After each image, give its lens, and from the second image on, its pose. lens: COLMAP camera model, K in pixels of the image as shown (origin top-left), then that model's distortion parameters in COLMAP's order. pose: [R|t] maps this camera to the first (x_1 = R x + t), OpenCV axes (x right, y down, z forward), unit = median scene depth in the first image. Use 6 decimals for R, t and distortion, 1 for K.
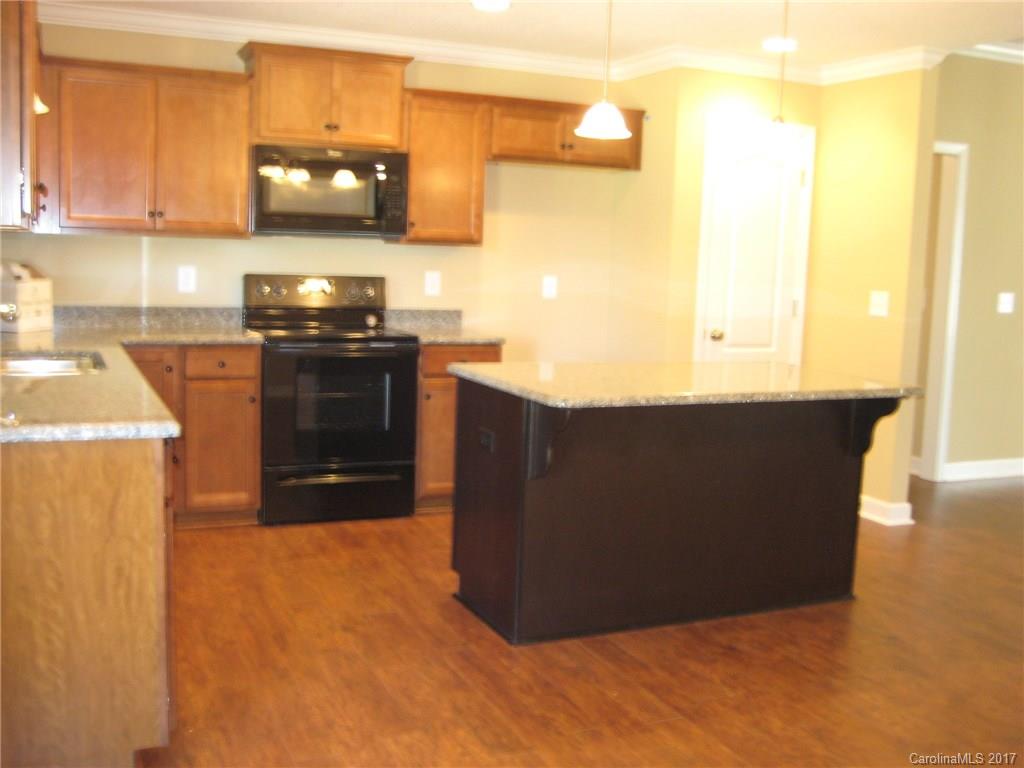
lens RADIAL K [[1067.9, 0, 511.3], [0, 1067.9, 389.6], [0, 0, 1]] dist [-0.098215, 0.000000]
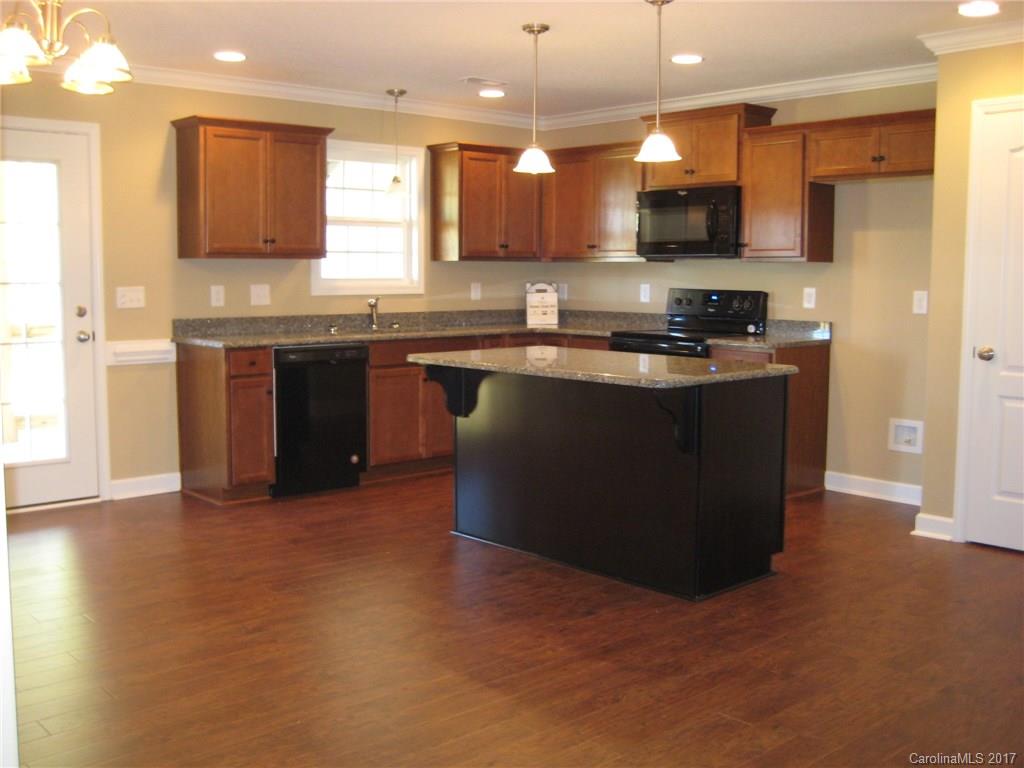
lens RADIAL K [[1067.9, 0, 508.8], [0, 1067.9, 383.2], [0, 0, 1]] dist [-0.098215, 0.000000]
pose [[0.307778, 0.063915, -0.949309, 1.016244], [-0.117255, 0.992684, 0.028820, -0.008123], [0.944205, 0.102441, 0.313021, 0.437255]]
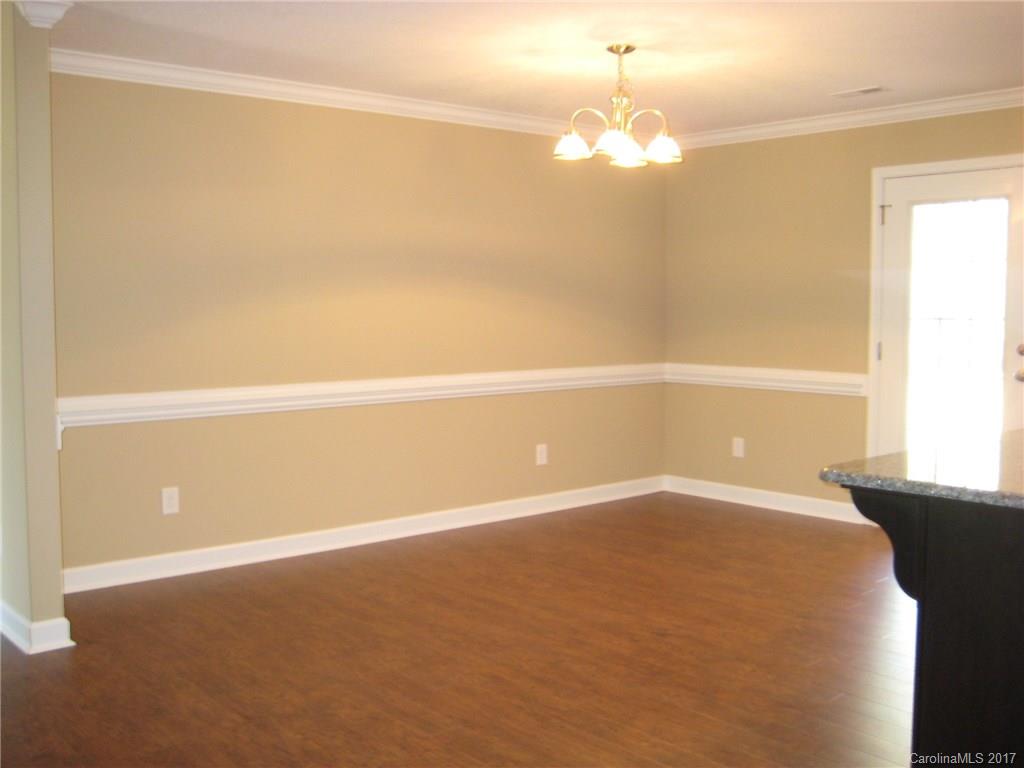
lens RADIAL K [[1067.9, 0, 503.8], [0, 1067.9, 381.5], [0, 0, 1]] dist [-0.098215, 0.000000]
pose [[-0.956643, -0.017669, -0.290728, 0.615407], [-0.075075, 0.979389, 0.187511, -0.130434], [0.281422, 0.201207, -0.938252, 1.229945]]
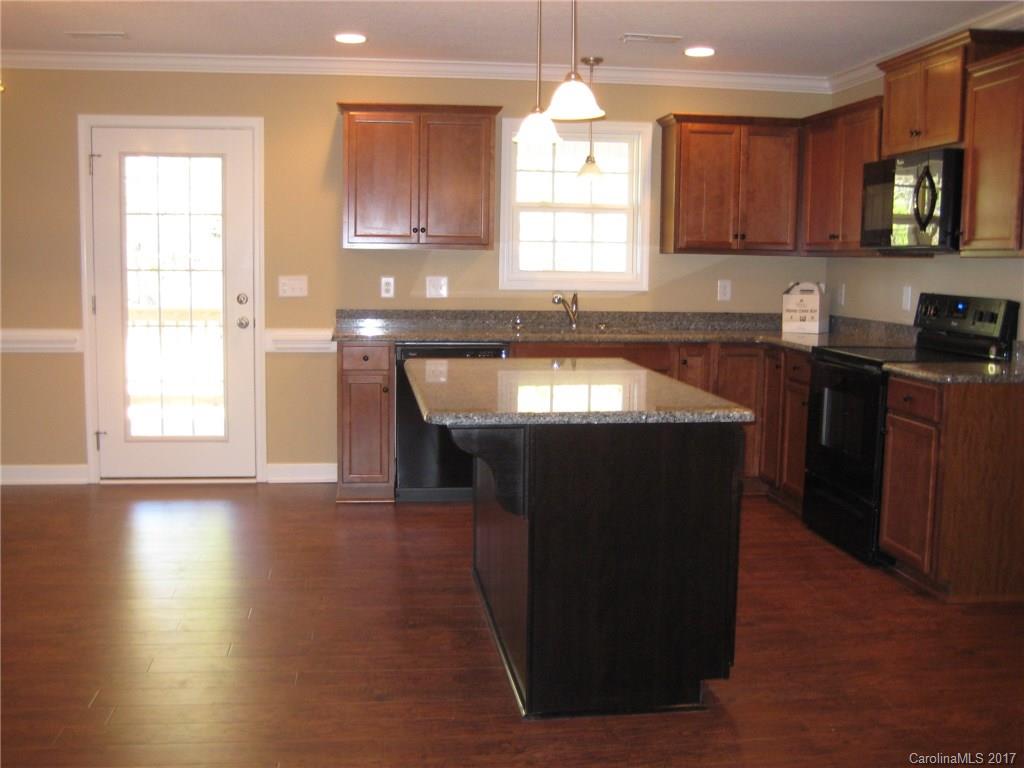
lens RADIAL K [[1067.9, 0, 503.2], [0, 1067.9, 382.8], [0, 0, 1]] dist [-0.098215, 0.000000]
pose [[-0.291645, 0.070737, -0.953907, 0.850358], [-0.148478, 0.981826, 0.118203, -0.090994], [0.944933, 0.176107, -0.275842, 0.979304]]
